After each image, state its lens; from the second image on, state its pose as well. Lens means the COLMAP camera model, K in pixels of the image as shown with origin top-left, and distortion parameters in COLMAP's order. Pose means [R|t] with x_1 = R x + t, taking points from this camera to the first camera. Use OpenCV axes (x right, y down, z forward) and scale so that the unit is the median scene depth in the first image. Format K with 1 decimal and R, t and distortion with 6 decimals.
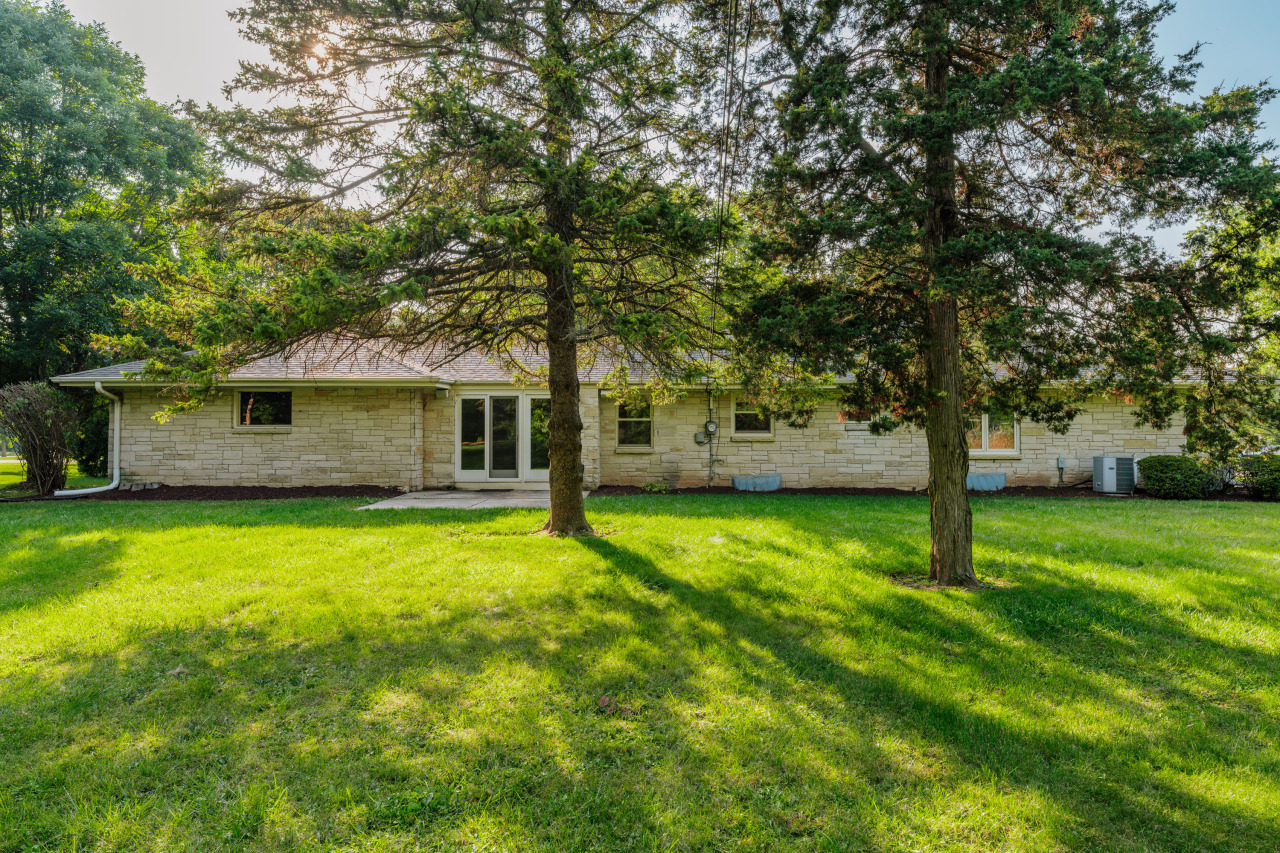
lens RADIAL K [[774.6, 0, 644.5], [0, 774.6, 426.7], [0, 0, 1]] dist [0.003628, 0.000266]
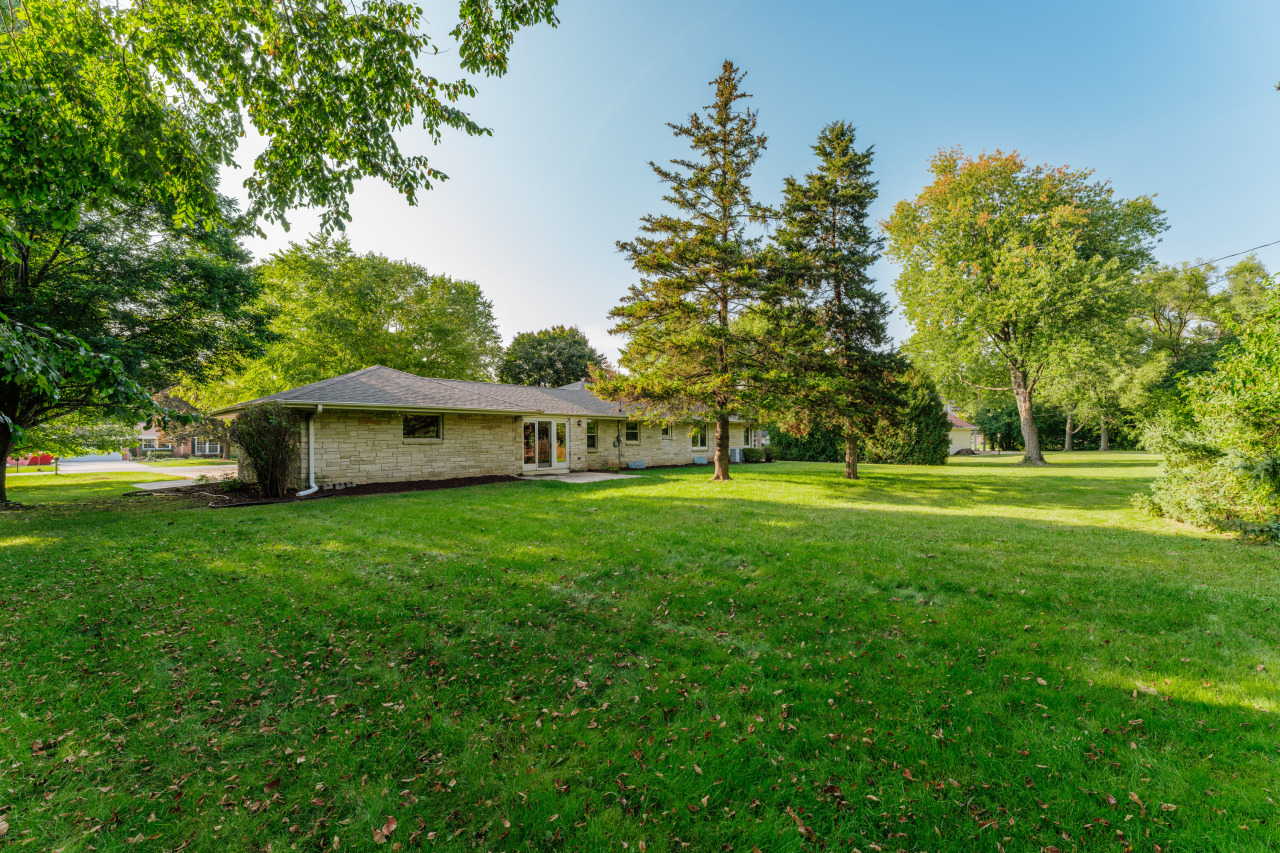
lens RADIAL K [[528.5, 0, 637.9], [0, 528.5, 431.0], [0, 0, 1]] dist [-0.000294, -0.000004]
pose [[0.671618, 0.006679, 0.740868, -0.959851], [-0.000722, 0.999965, -0.008361, -0.007706], [-0.740897, 0.005081, 0.671599, 0.035768]]
